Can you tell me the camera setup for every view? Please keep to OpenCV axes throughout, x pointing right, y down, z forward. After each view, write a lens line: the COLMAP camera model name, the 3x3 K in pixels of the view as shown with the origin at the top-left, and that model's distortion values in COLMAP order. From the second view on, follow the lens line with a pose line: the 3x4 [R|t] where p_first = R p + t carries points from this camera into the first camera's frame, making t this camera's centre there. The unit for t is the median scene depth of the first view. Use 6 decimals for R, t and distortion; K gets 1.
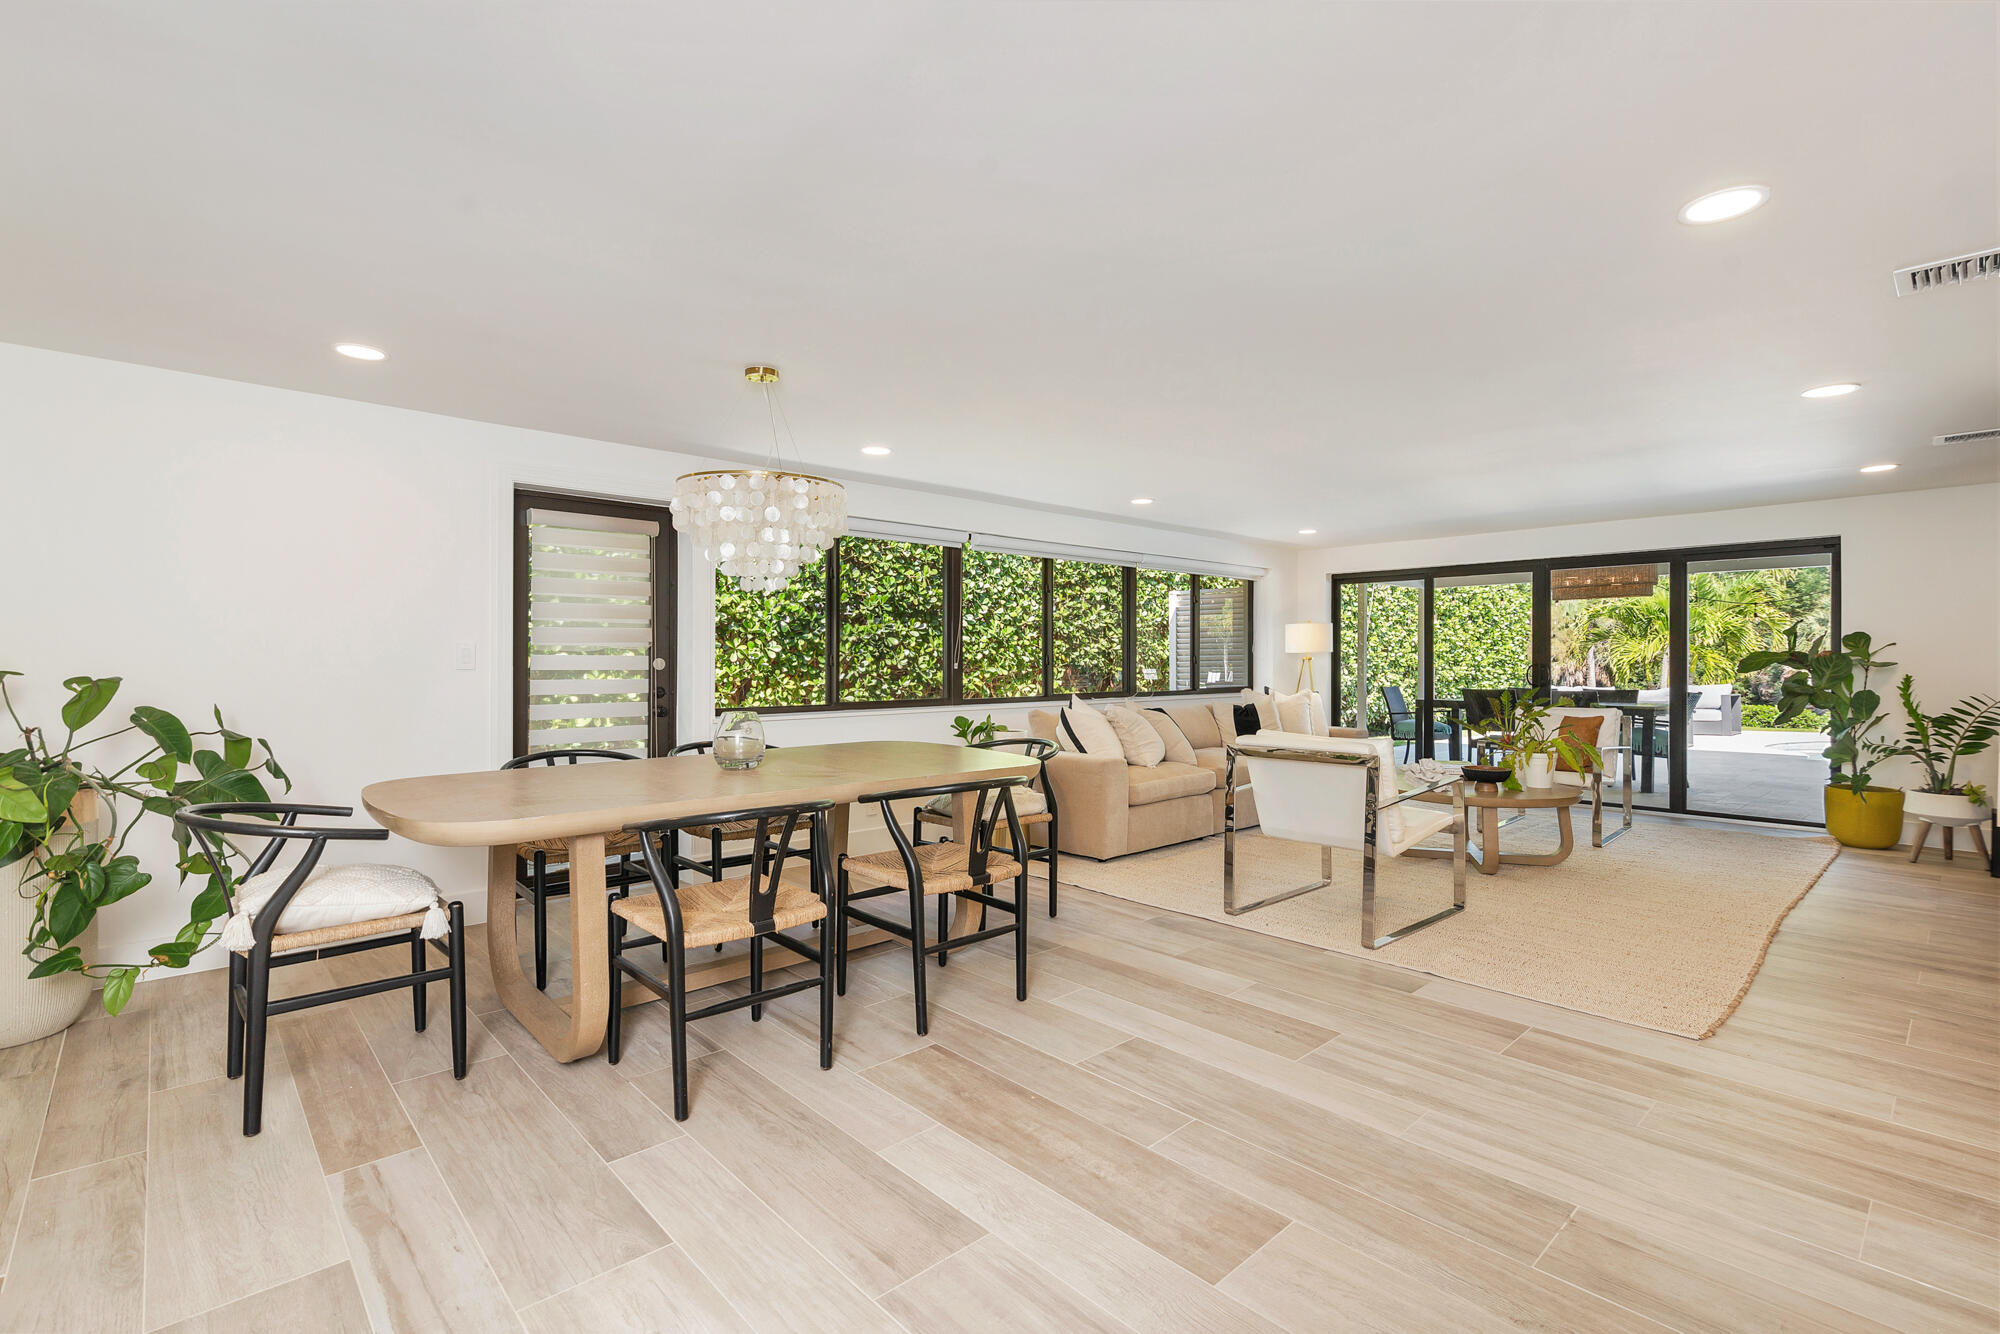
lens RADIAL K [[907.6, 0, 986.0], [0, 907.6, 661.9], [0, 0, 1]] dist [-0.000786, -0.000352]
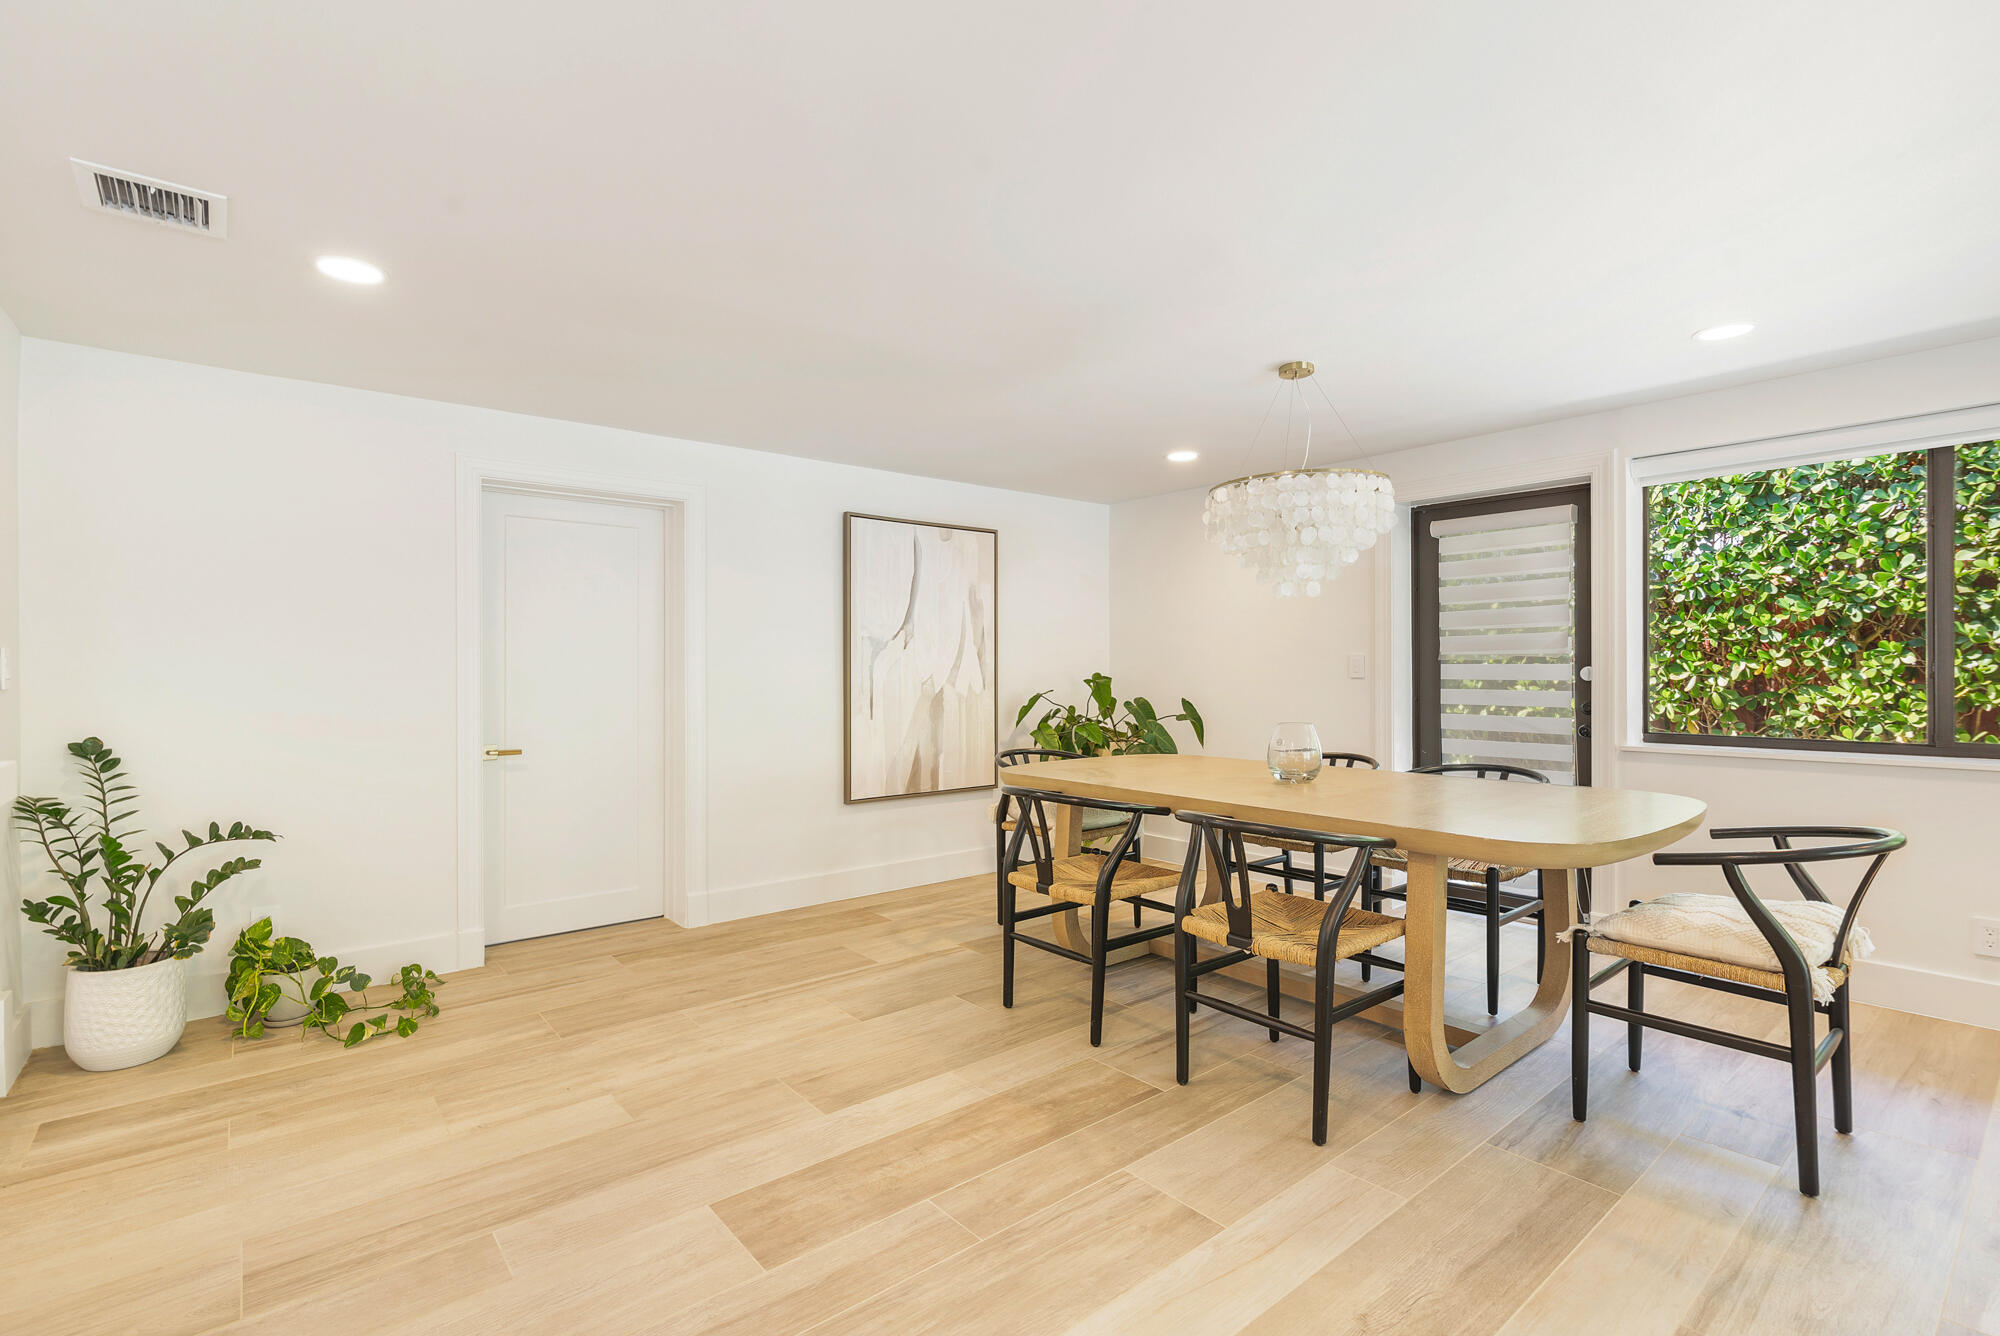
lens RADIAL K [[907.6, 0, 998.5], [0, 907.6, 662.9], [0, 0, 1]] dist [-0.000786, -0.000352]
pose [[-0.041850, -0.006847, -0.999100, 0.758617], [0.001423, 0.999975, -0.006912, -0.003694], [0.999123, -0.001711, -0.041839, 0.764305]]
